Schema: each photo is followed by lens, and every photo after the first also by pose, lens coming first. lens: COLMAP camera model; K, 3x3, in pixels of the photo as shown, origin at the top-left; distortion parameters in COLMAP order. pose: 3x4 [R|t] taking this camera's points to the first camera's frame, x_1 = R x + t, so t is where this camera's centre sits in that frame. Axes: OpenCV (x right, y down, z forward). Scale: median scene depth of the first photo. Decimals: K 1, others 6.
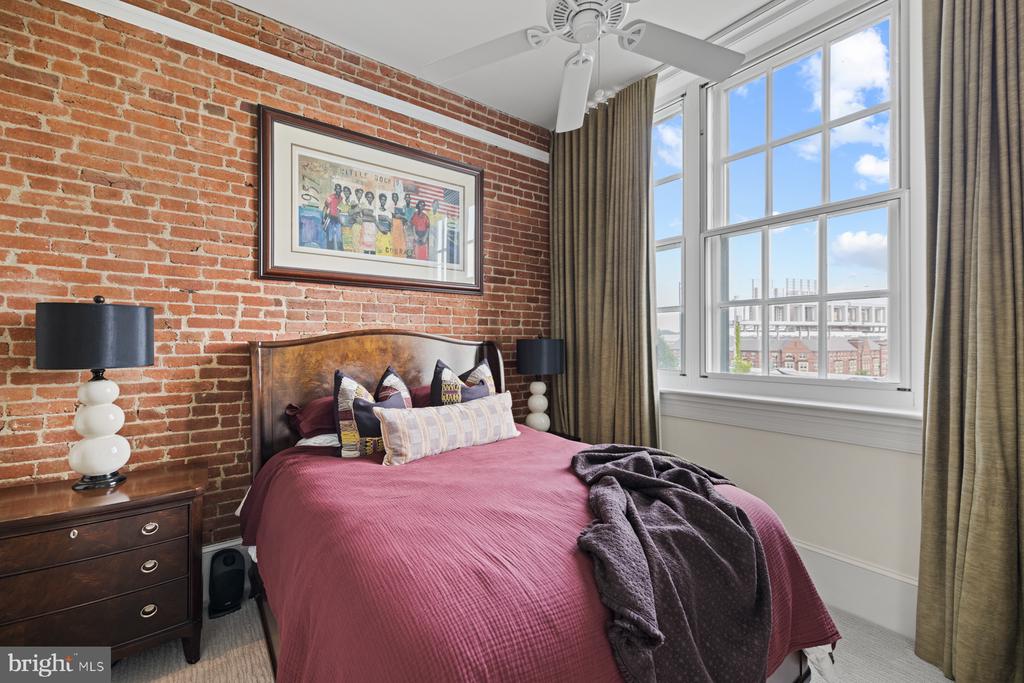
lens RADIAL K [[435.8, 0, 518.1], [0, 435.8, 337.5], [0, 0, 1]] dist [0.003479, -0.000280]
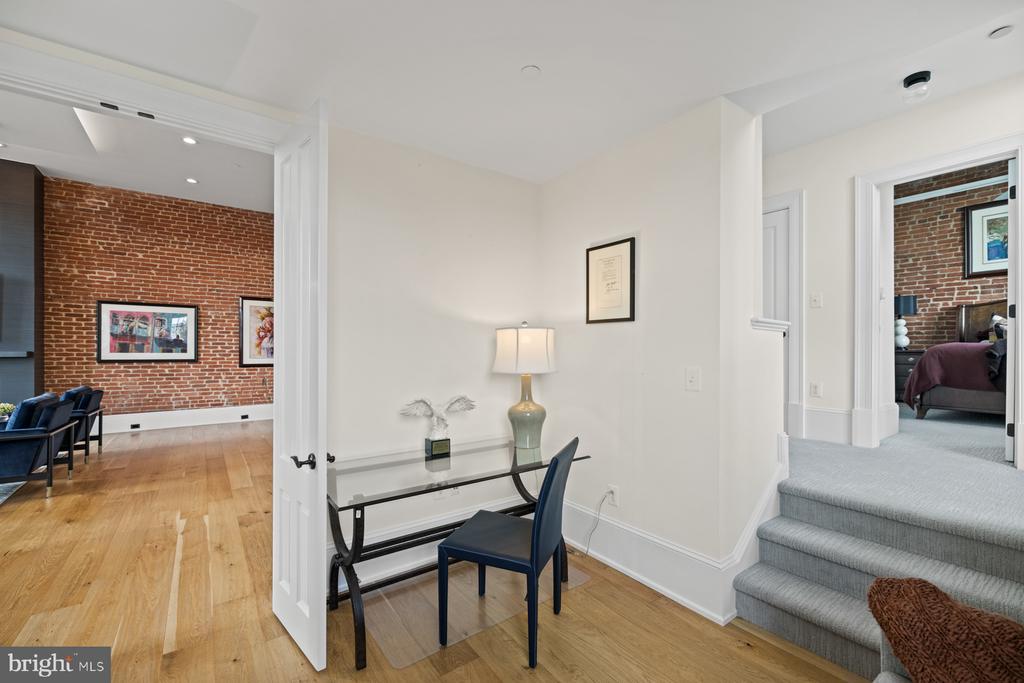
lens RADIAL K [[435.8, 0, 509.9], [0, 435.8, 351.0], [0, 0, 1]] dist [0.003479, -0.000280]
pose [[-0.031524, -0.000059, -0.999503, 2.001252], [0.007987, 0.999968, -0.000311, 0.257338], [0.999471, -0.007993, -0.031522, -1.516117]]
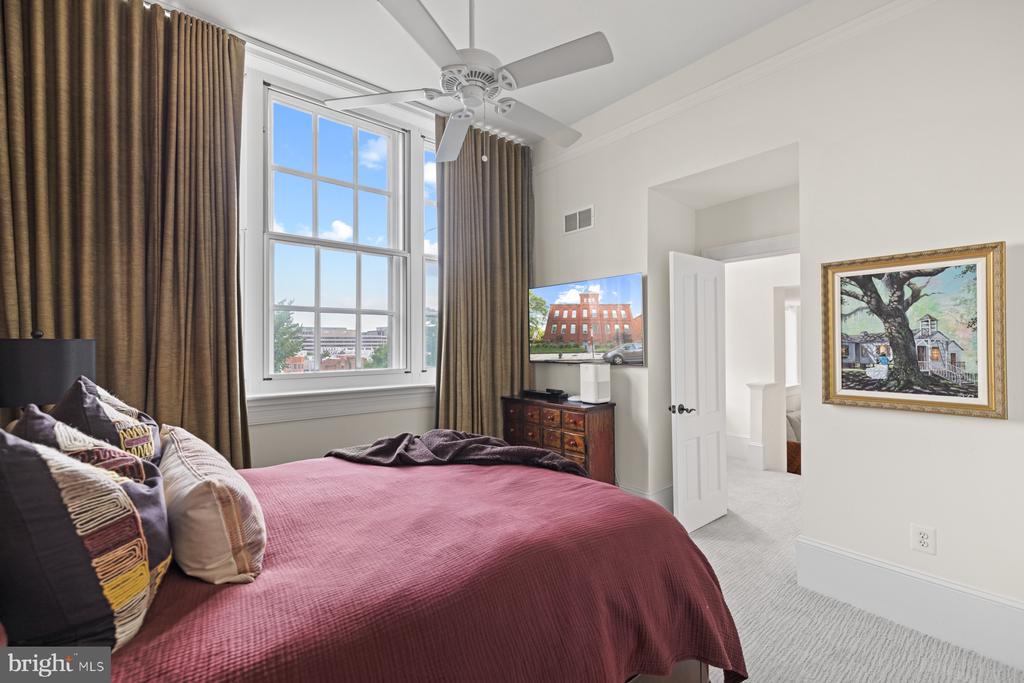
lens RADIAL K [[435.8, 0, 516.5], [0, 435.8, 343.8], [0, 0, 1]] dist [0.003479, -0.000280]
pose [[-0.055250, 0.006378, 0.998452, -4.991088], [0.002471, 0.999977, -0.006251, 0.132759], [-0.998469, 0.002122, -0.055265, 4.342261]]
